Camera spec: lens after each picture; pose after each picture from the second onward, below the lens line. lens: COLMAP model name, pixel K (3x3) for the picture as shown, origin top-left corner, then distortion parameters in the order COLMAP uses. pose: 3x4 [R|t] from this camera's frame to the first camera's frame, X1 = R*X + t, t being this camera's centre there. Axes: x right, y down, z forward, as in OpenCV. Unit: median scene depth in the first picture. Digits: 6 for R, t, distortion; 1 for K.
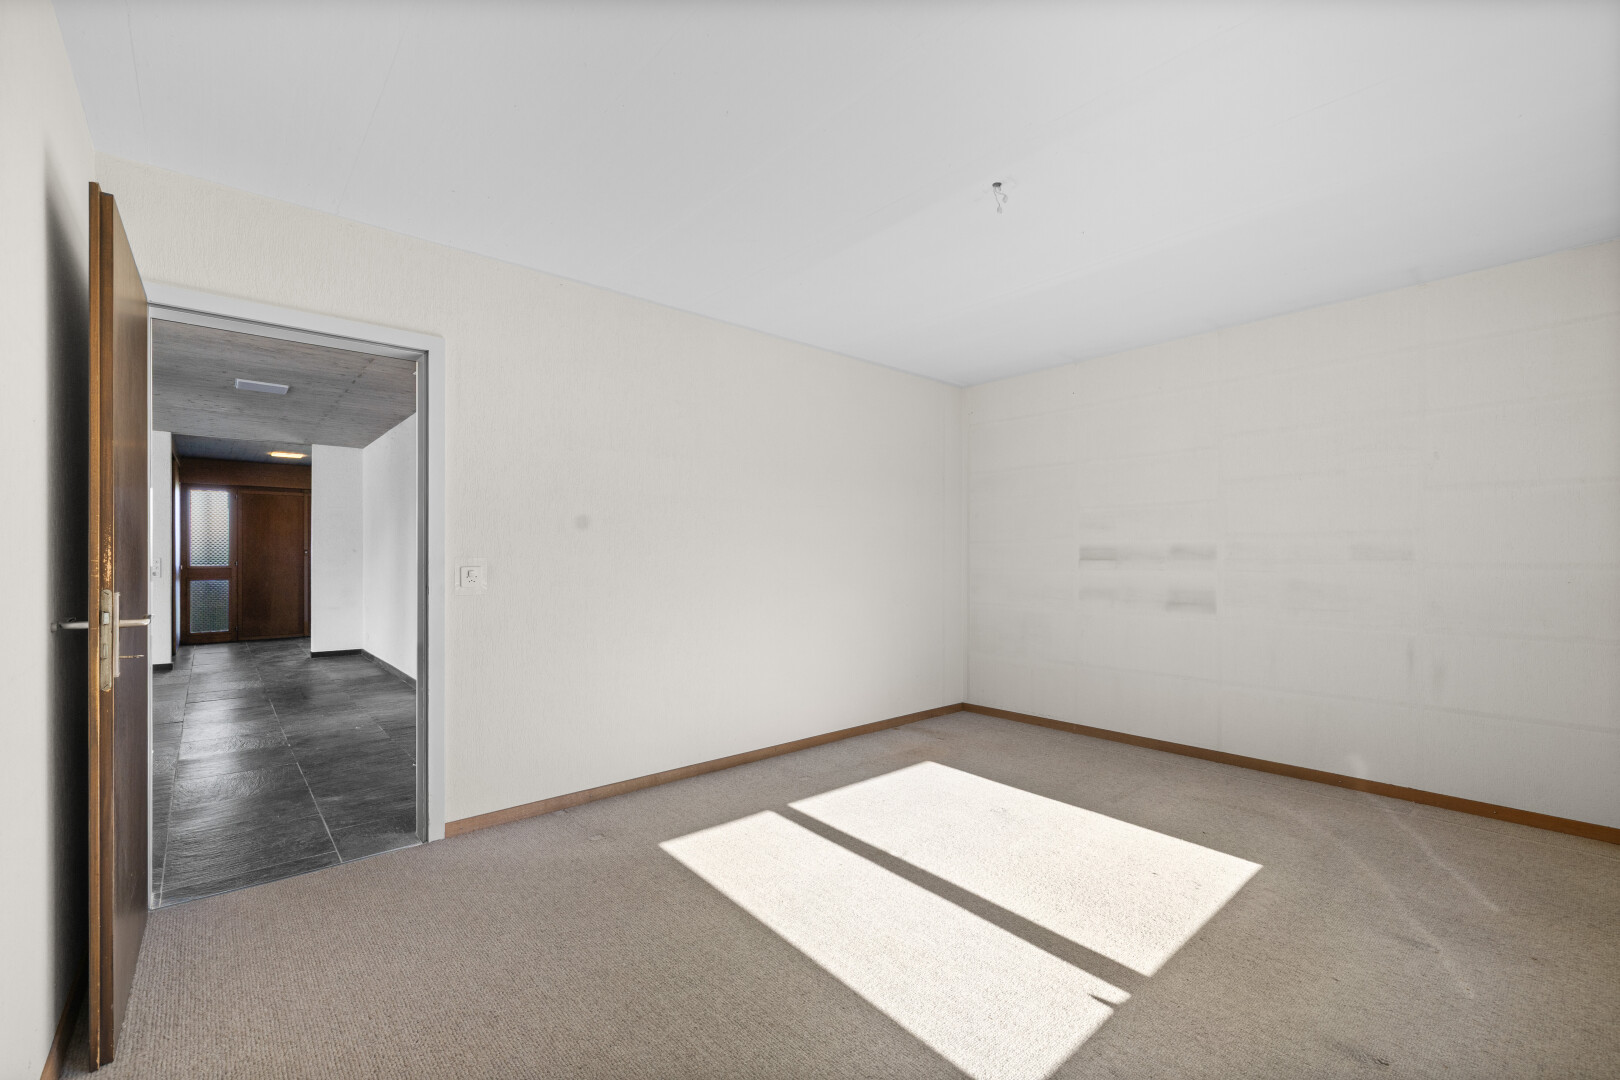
lens RADIAL K [[688.7, 0, 806.2], [0, 688.7, 544.1], [0, 0, 1]] dist [-0.000514, -0.000050]
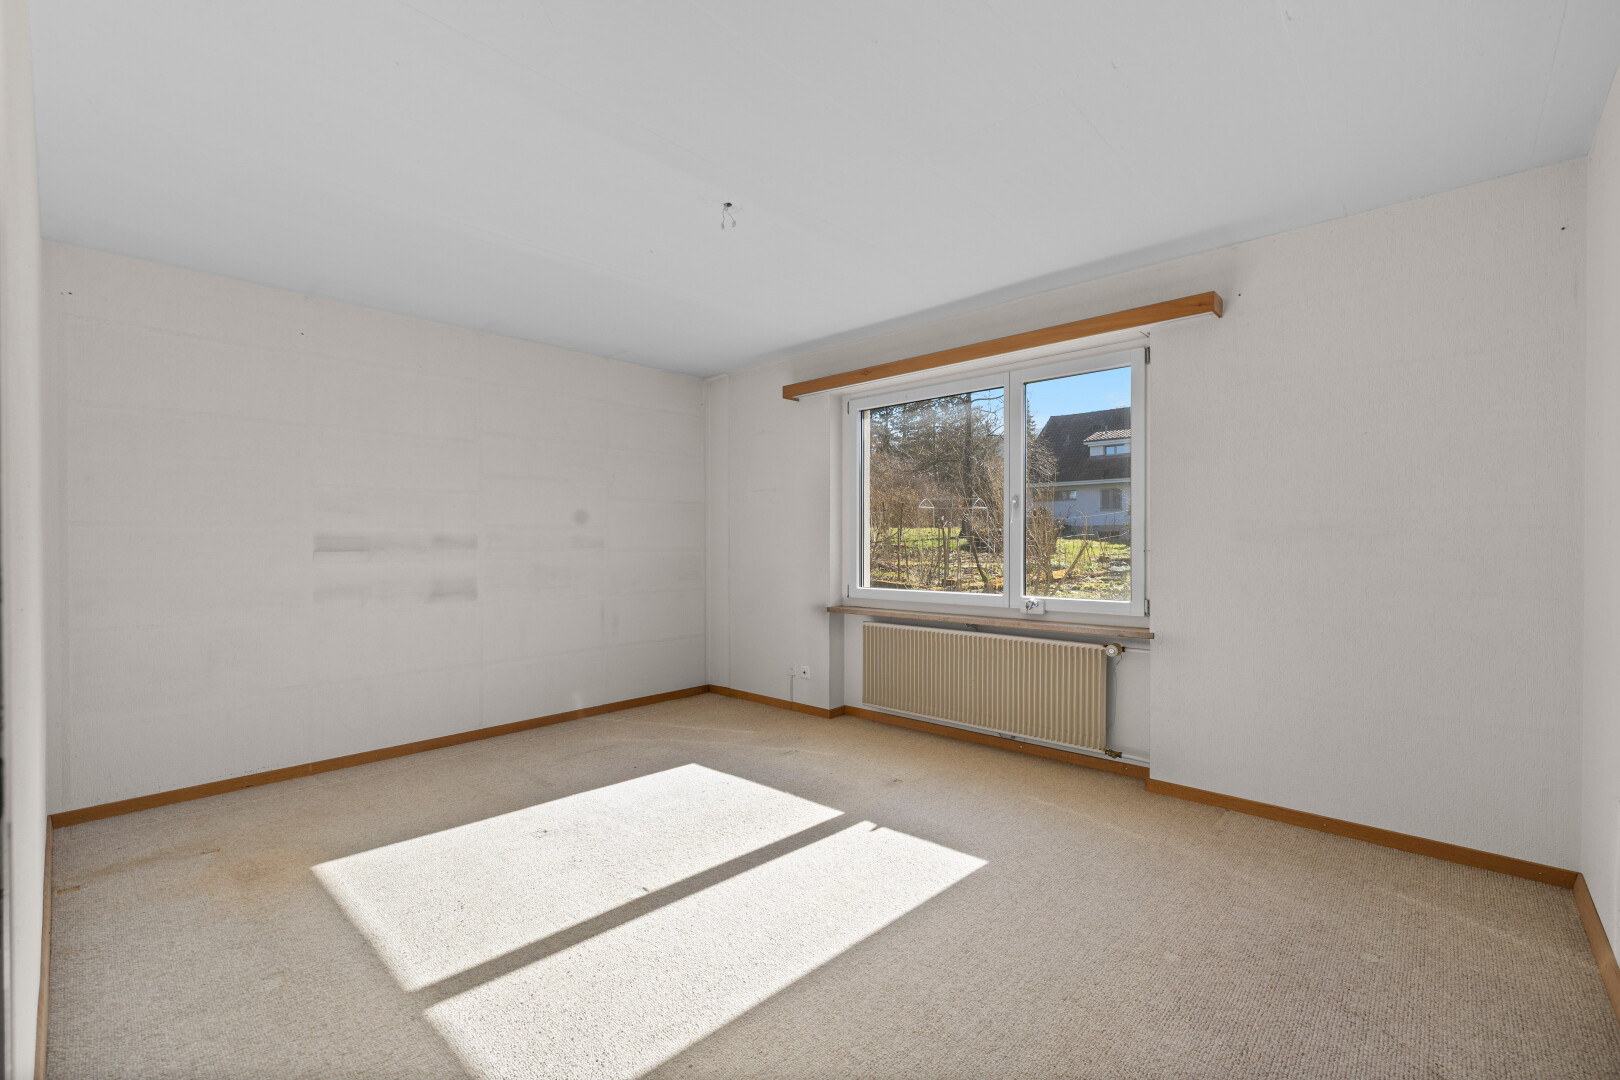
lens RADIAL K [[688.7, 0, 809.5], [0, 688.7, 545.5], [0, 0, 1]] dist [-0.000514, -0.000050]
pose [[-0.112660, -0.004625, 0.993623, -0.532816], [-0.012471, 0.999917, 0.003240, 0.008426], [-0.993555, -0.012027, -0.112708, 0.643222]]
